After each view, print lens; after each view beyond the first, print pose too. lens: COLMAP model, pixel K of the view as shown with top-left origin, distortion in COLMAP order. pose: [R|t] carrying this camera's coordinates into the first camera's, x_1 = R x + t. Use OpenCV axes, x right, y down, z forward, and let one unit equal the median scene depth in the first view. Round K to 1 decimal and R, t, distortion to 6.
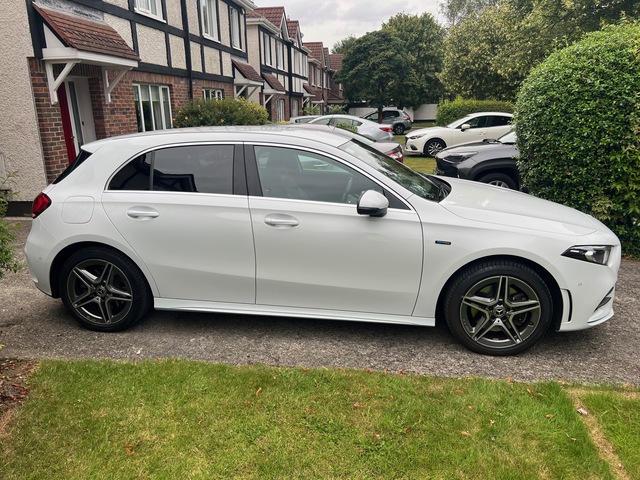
lens RADIAL K [[484.5, 0, 320.1], [0, 484.5, 241.0], [0, 0, 1]] dist [0.023345, -0.023161]
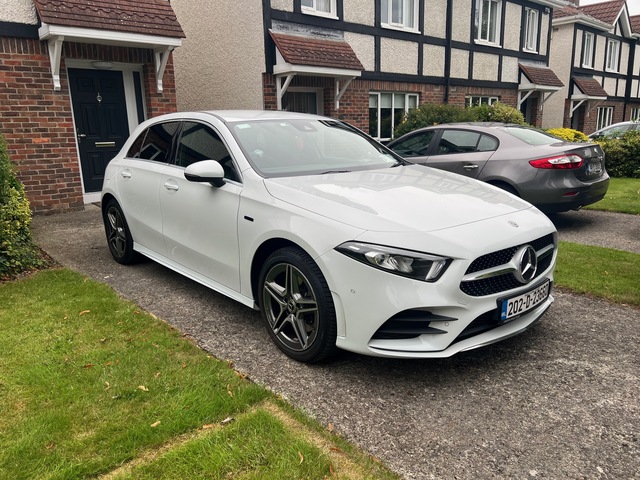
lens RADIAL K [[484.5, 0, 319.5], [0, 484.5, 239.0], [0, 0, 1]] dist [0.023345, -0.023161]
pose [[0.753751, 0.141708, -0.641699, 0.284434], [-0.164888, 0.986019, 0.024065, -0.000671], [0.636138, 0.087669, 0.766579, 0.107929]]
